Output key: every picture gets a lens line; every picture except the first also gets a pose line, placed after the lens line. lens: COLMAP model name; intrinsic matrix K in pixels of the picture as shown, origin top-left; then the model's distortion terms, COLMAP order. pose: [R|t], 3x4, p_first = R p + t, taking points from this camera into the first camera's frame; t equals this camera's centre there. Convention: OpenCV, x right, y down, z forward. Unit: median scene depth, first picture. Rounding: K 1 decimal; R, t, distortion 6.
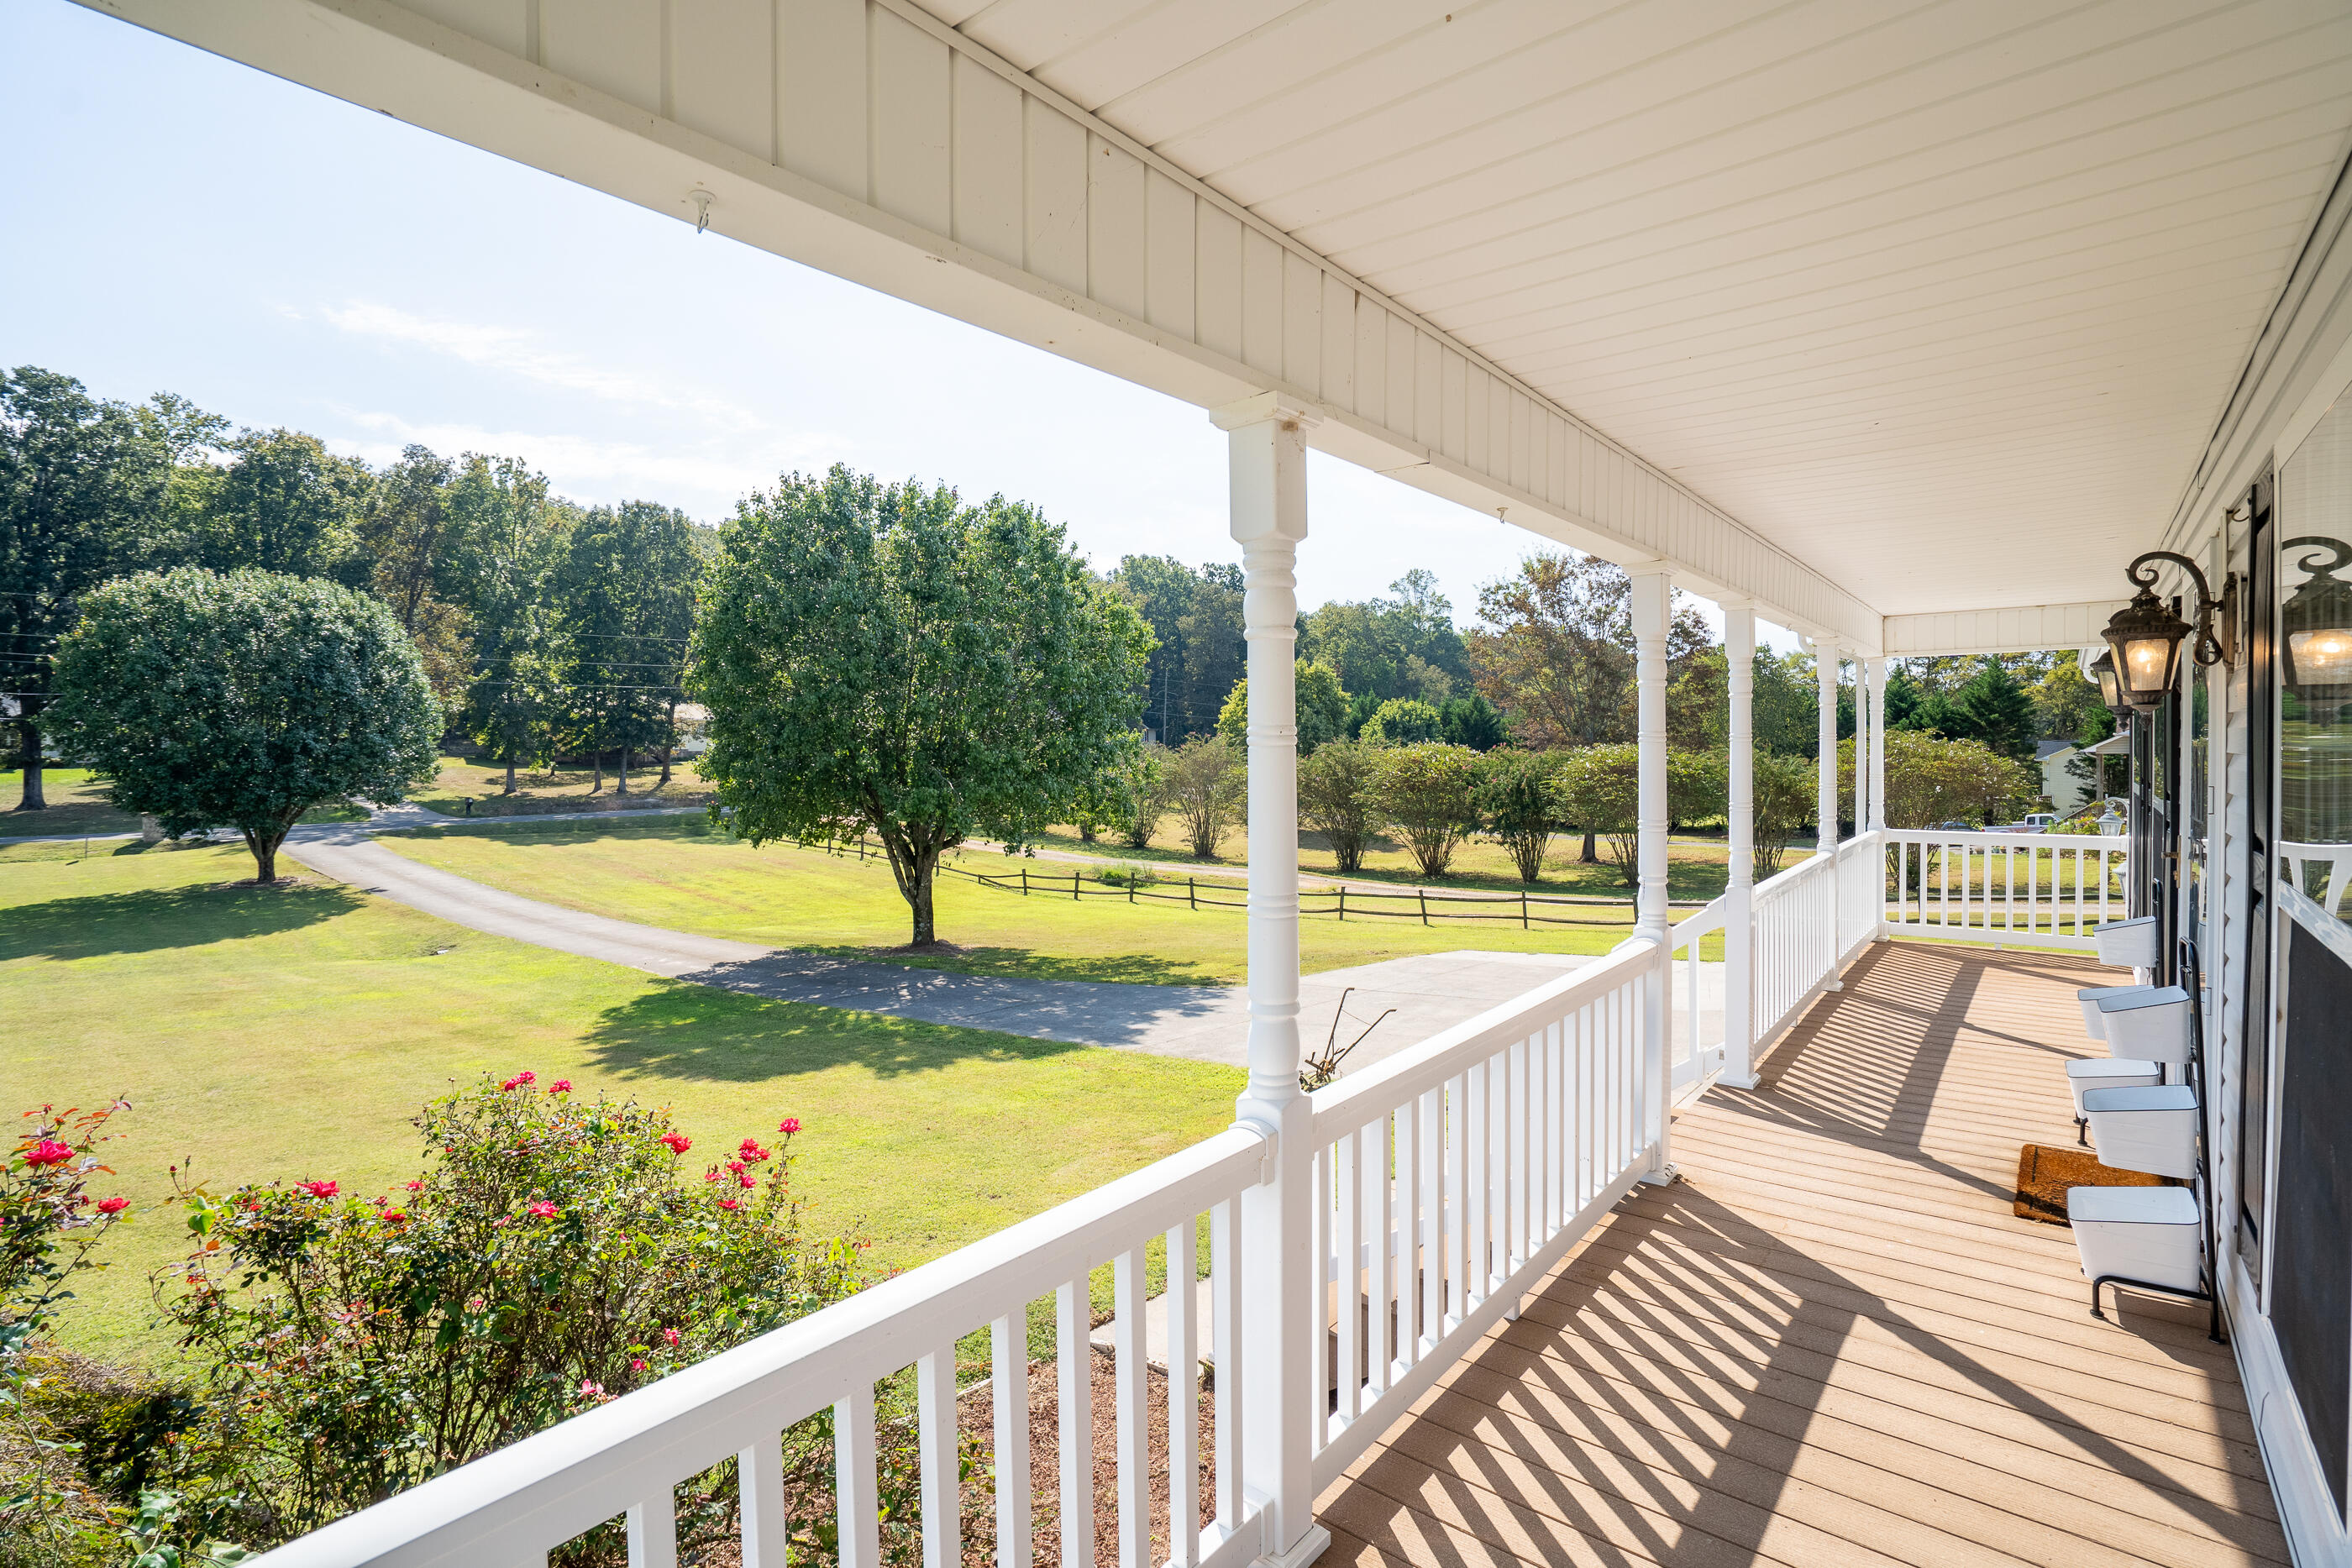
lens RADIAL K [[1082.2, 0, 1162.0], [0, 1082.2, 782.2], [0, 0, 1]] dist [-0.034918, 0.007460]
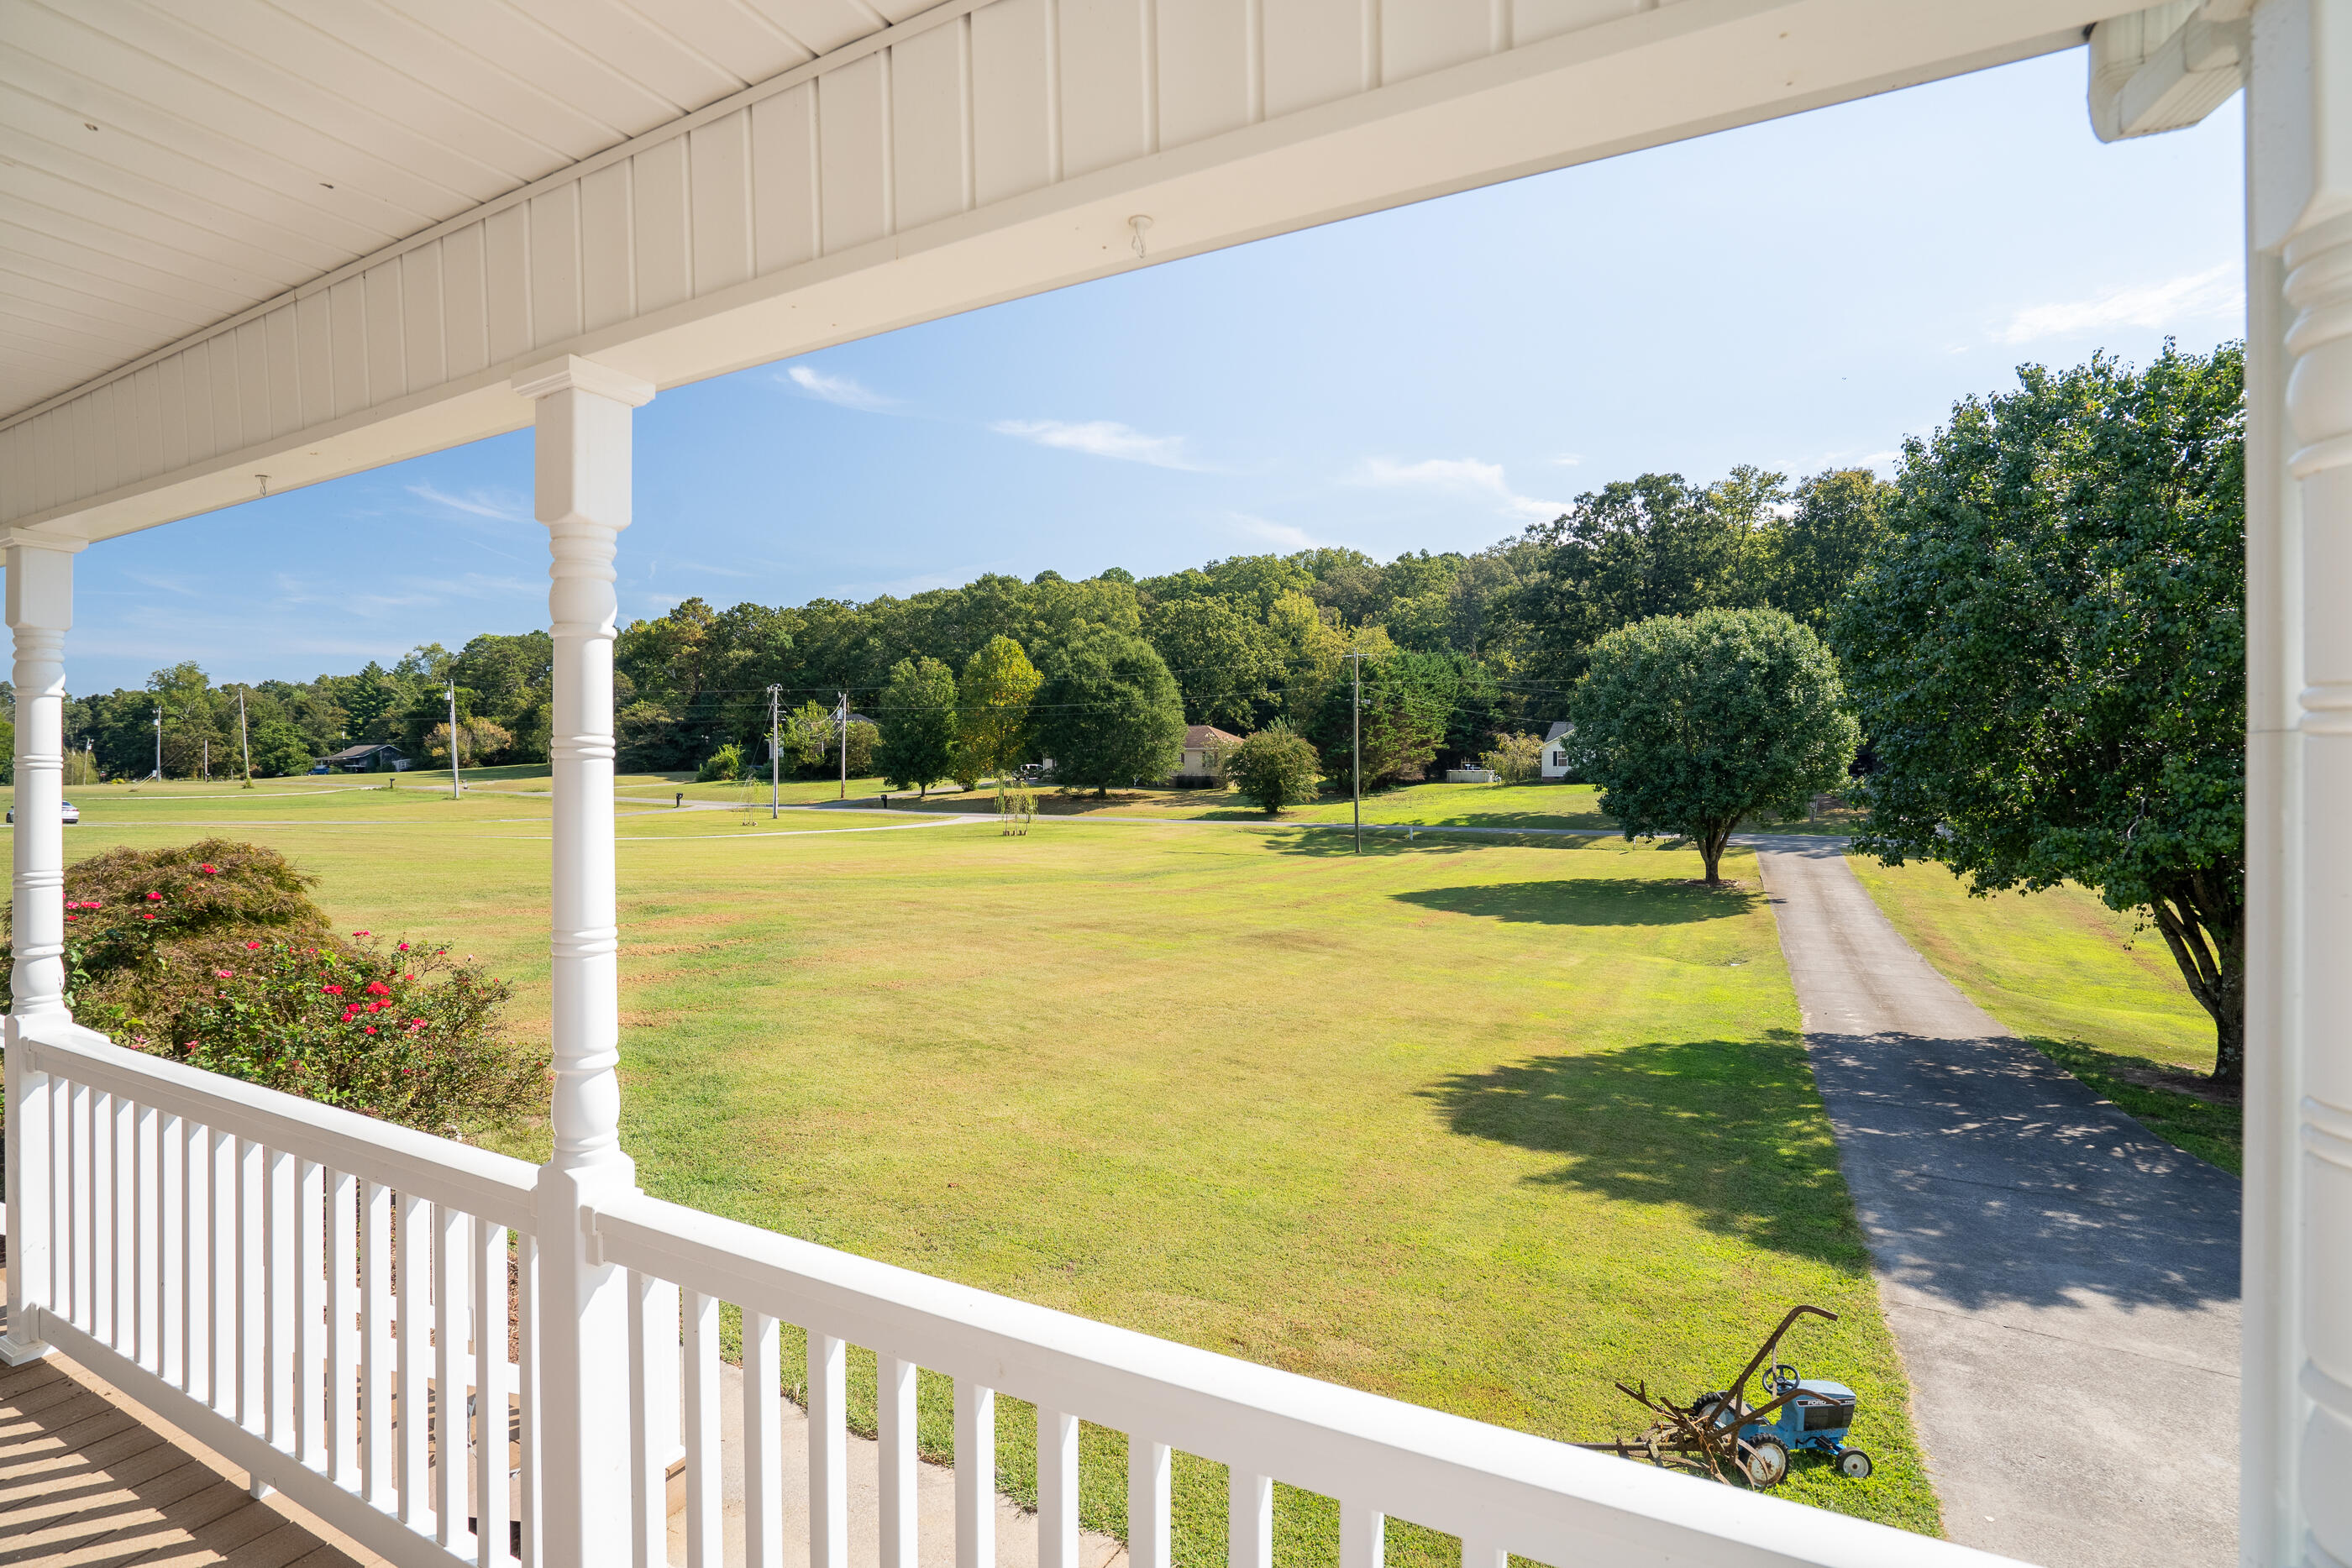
lens RADIAL K [[1082.2, 0, 1162.2], [0, 1082.2, 750.1], [0, 0, 1]] dist [-0.034918, 0.007460]
pose [[0.235066, -0.013781, -0.971882, 0.130770], [-0.027502, 0.999405, -0.020823, -0.006804], [0.971590, 0.031623, 0.234547, 0.147799]]
